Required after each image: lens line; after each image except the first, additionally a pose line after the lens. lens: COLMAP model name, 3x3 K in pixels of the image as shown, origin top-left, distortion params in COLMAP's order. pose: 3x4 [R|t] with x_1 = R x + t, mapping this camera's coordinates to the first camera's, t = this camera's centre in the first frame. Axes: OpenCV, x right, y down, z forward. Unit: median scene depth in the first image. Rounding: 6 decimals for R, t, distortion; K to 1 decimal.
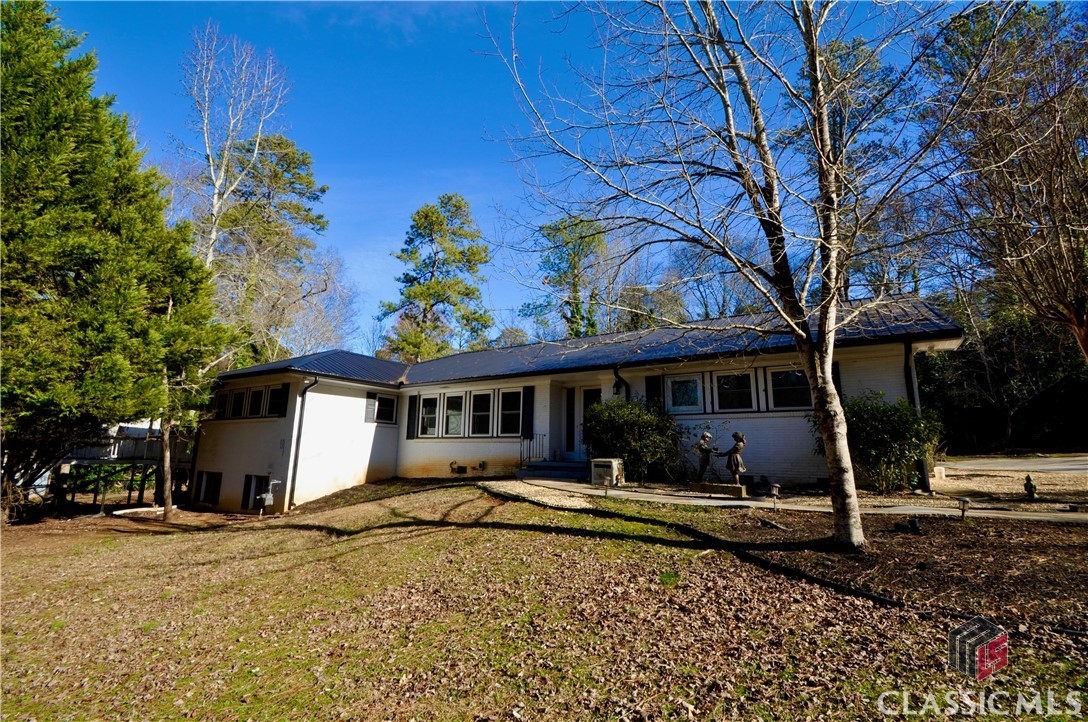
lens RADIAL K [[471.3, 0, 542.5], [0, 471.3, 366.1], [0, 0, 1]] dist [-0.001200, -0.009115]
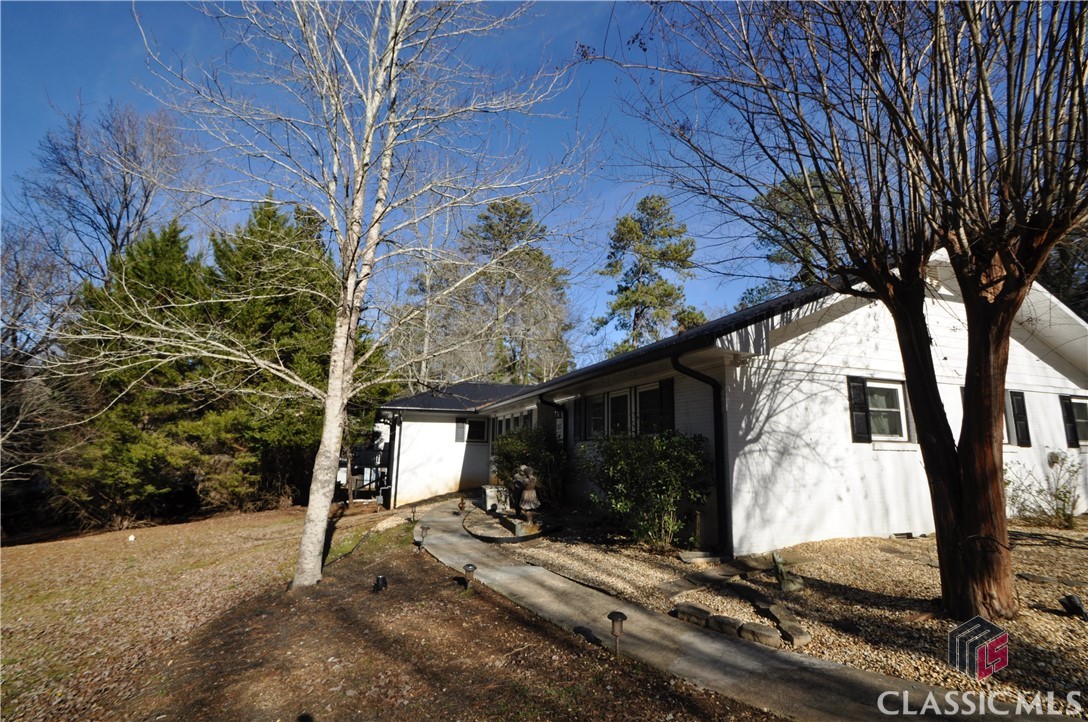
lens RADIAL K [[470.9, 0, 540.4], [0, 470.9, 365.7], [0, 0, 1]] dist [0.002008, -0.011255]
pose [[0.778109, -0.106744, -0.618992, 0.220797], [0.112446, 0.993207, -0.029925, -0.006986], [0.617982, -0.046318, 0.784827, 0.063992]]
